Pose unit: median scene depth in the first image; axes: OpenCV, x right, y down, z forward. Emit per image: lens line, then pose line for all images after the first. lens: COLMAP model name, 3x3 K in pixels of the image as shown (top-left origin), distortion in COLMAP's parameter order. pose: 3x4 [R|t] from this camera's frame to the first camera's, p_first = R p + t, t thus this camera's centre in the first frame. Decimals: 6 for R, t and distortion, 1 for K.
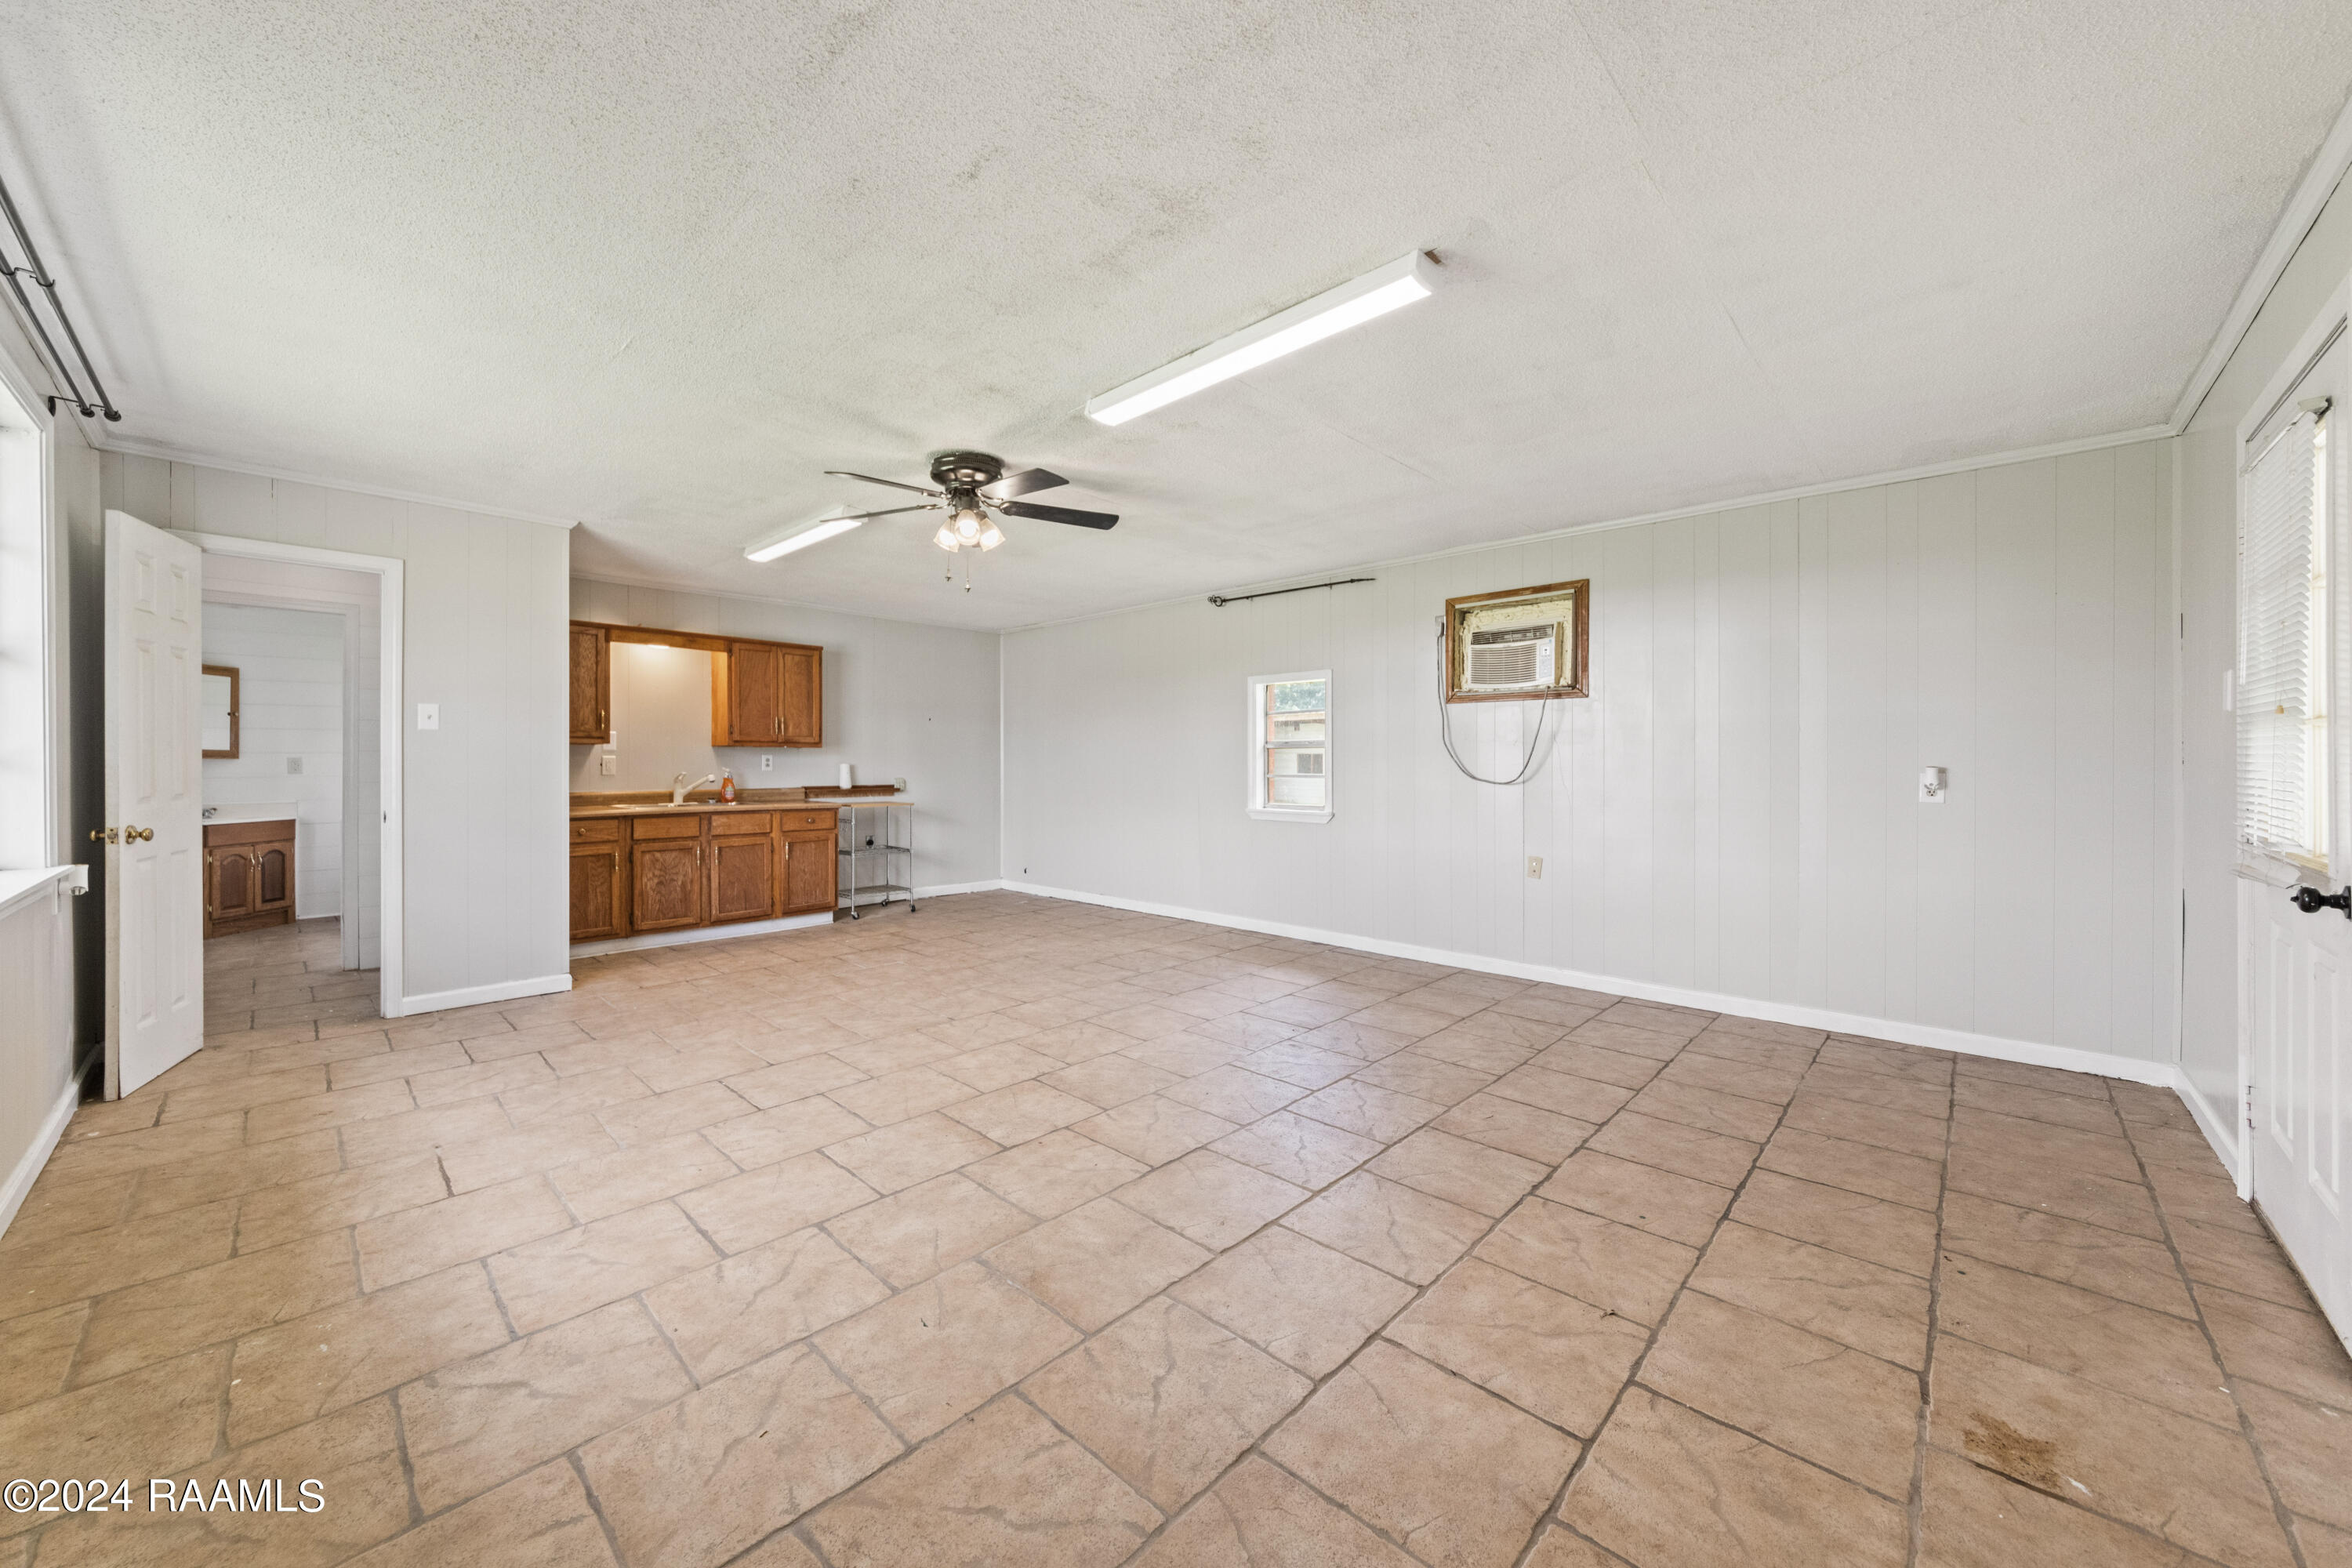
lens RADIAL K [[858.6, 0, 1161.7], [0, 858.6, 767.8], [0, 0, 1]] dist [0.000439, -0.000060]
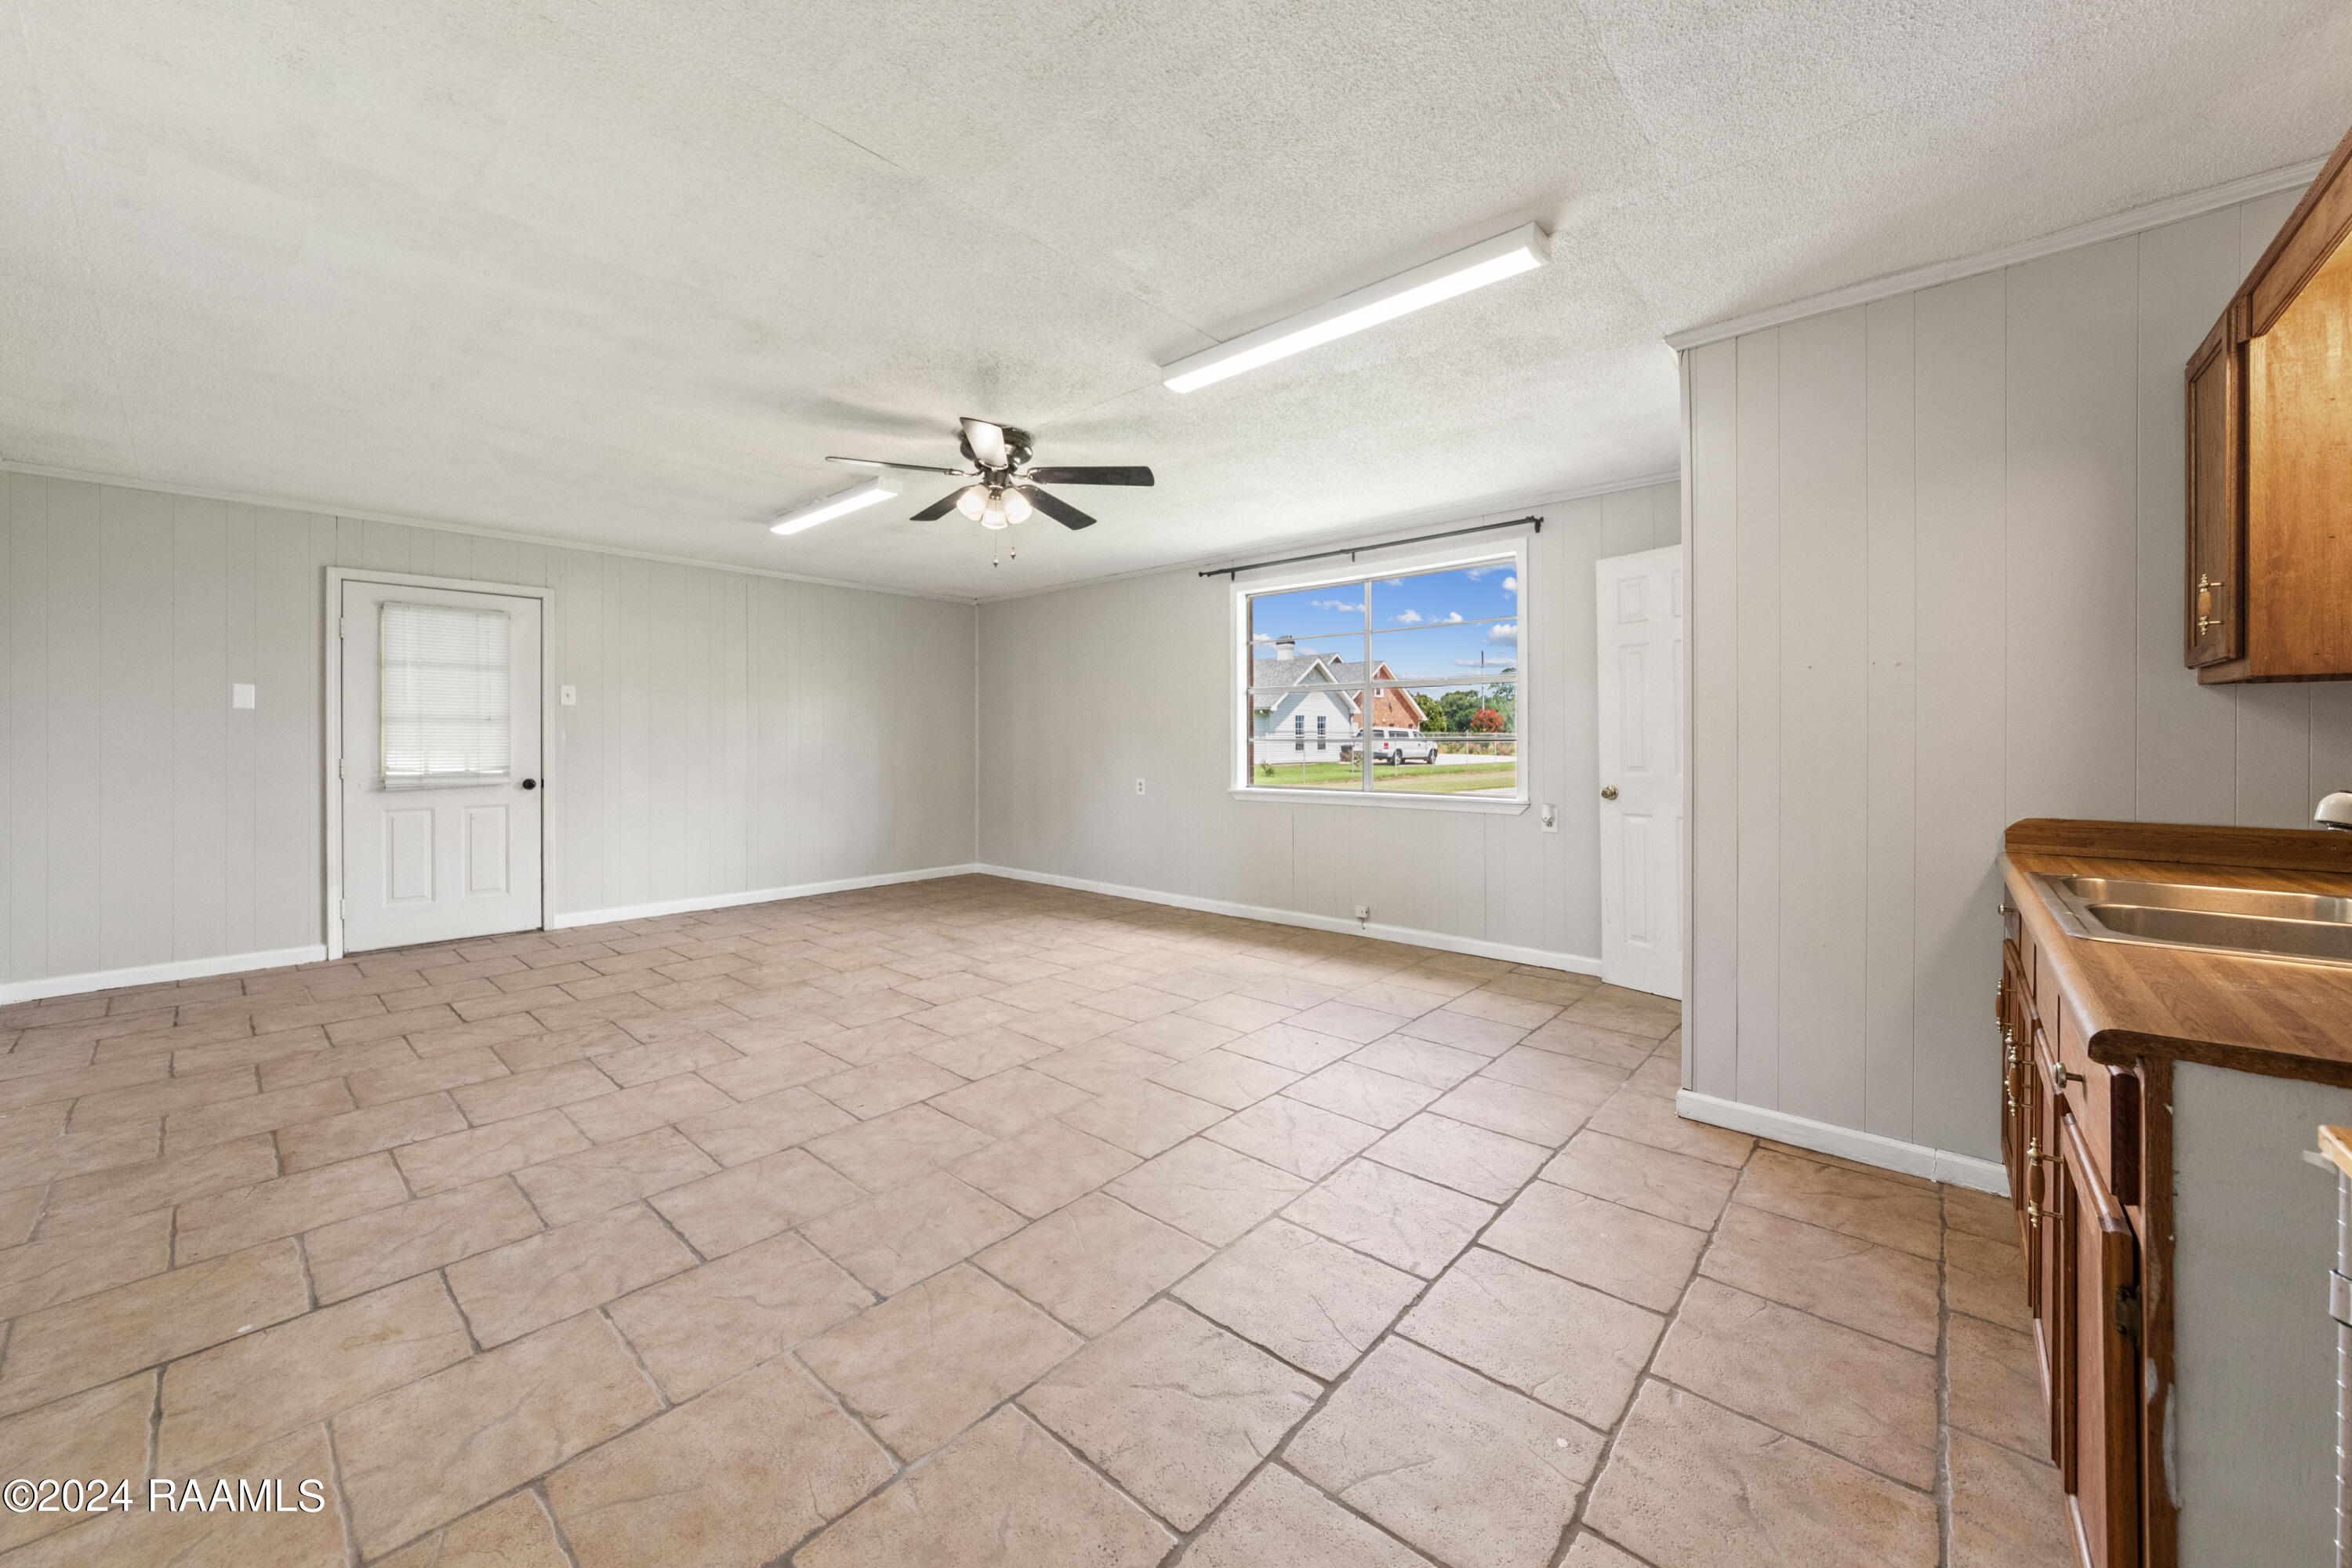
lens RADIAL K [[858.6, 0, 1161.7], [0, 858.6, 767.8], [0, 0, 1]] dist [0.000439, -0.000060]
pose [[-0.999577, -0.001269, -0.029042, -0.381615], [-0.002223, 0.999458, 0.032846, -0.004877], [0.028985, 0.032897, -0.999038, 1.960205]]
